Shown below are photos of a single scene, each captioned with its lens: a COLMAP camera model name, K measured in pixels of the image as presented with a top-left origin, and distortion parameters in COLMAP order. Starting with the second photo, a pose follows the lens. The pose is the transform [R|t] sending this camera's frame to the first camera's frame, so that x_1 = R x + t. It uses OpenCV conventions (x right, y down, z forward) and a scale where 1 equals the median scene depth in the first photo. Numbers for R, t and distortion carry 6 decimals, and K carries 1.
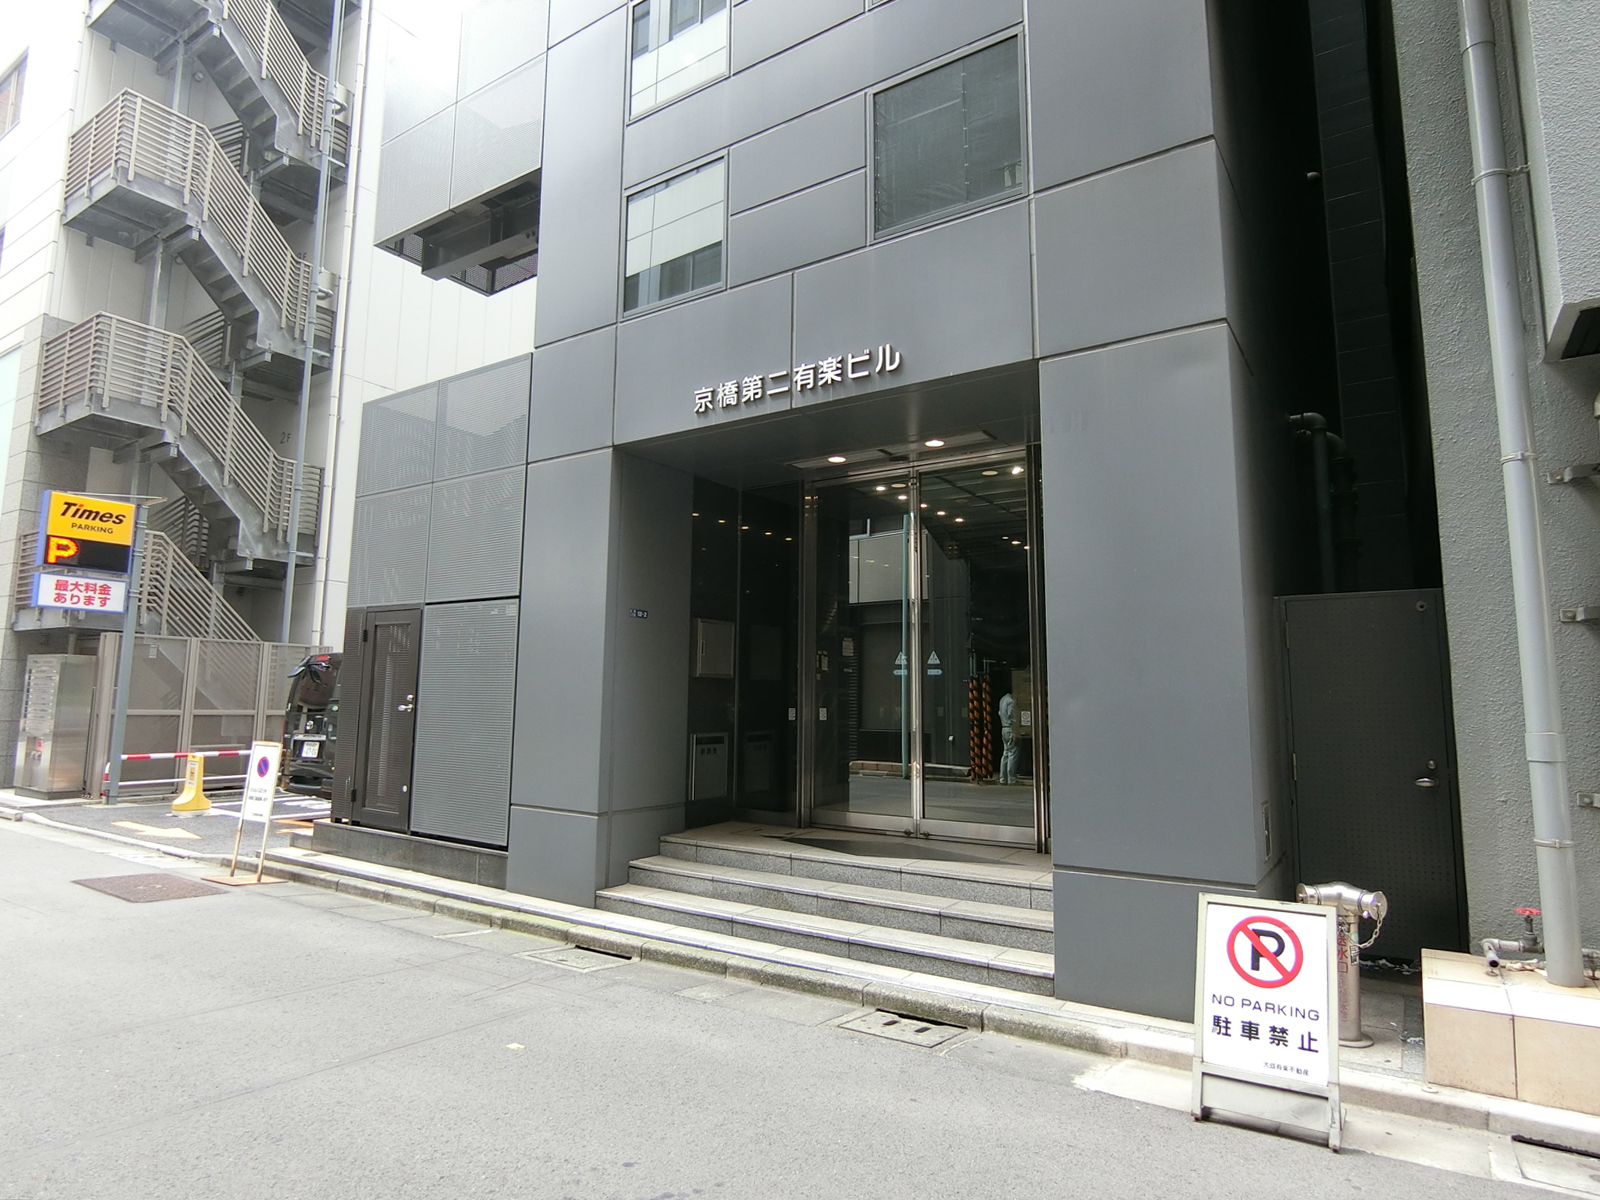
lens RADIAL K [[904.2, 0, 799.7], [0, 904.2, 596.8], [0, 0, 1]] dist [-0.001826, -0.000380]
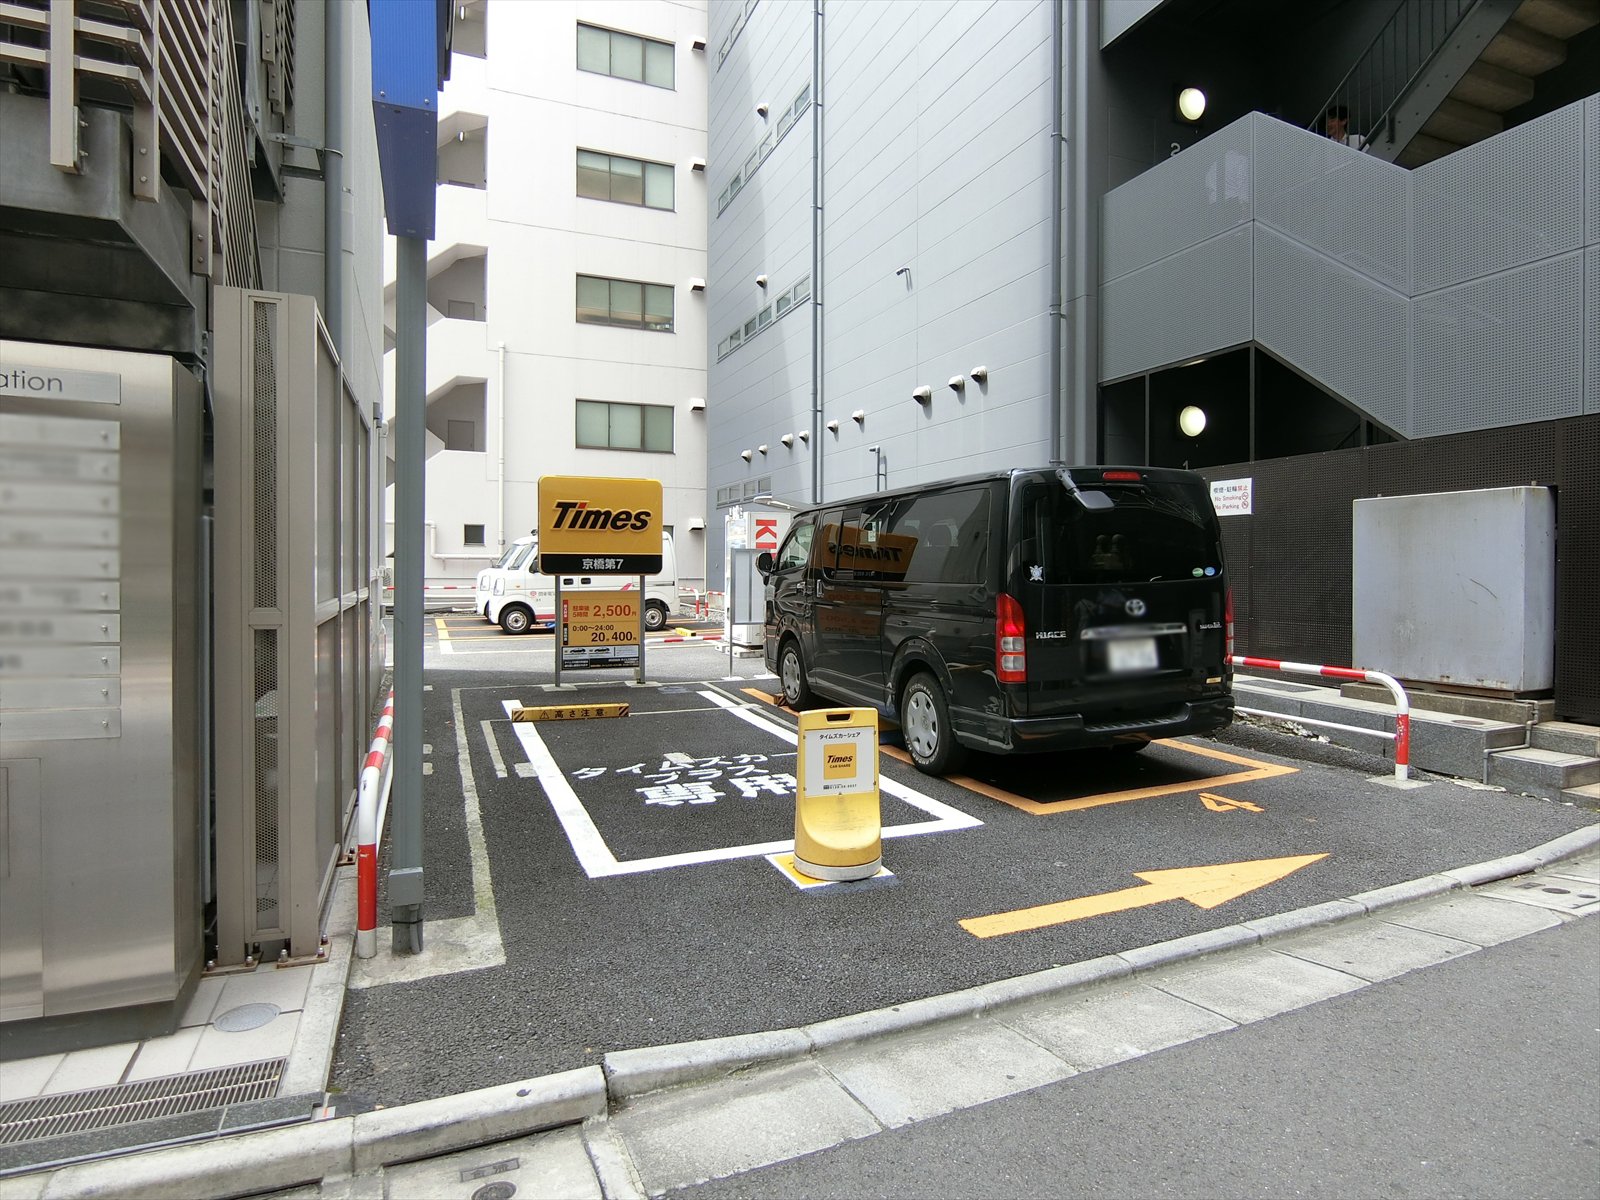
lens RADIAL K [[904.2, 0, 803.8], [0, 904.2, 593.4], [0, 0, 1]] dist [-0.001826, -0.000380]
pose [[0.833222, 0.004198, -0.552923, -0.363400], [0.069701, 0.991197, 0.112560, -0.100381], [0.548529, -0.132326, 0.825594, 0.597639]]
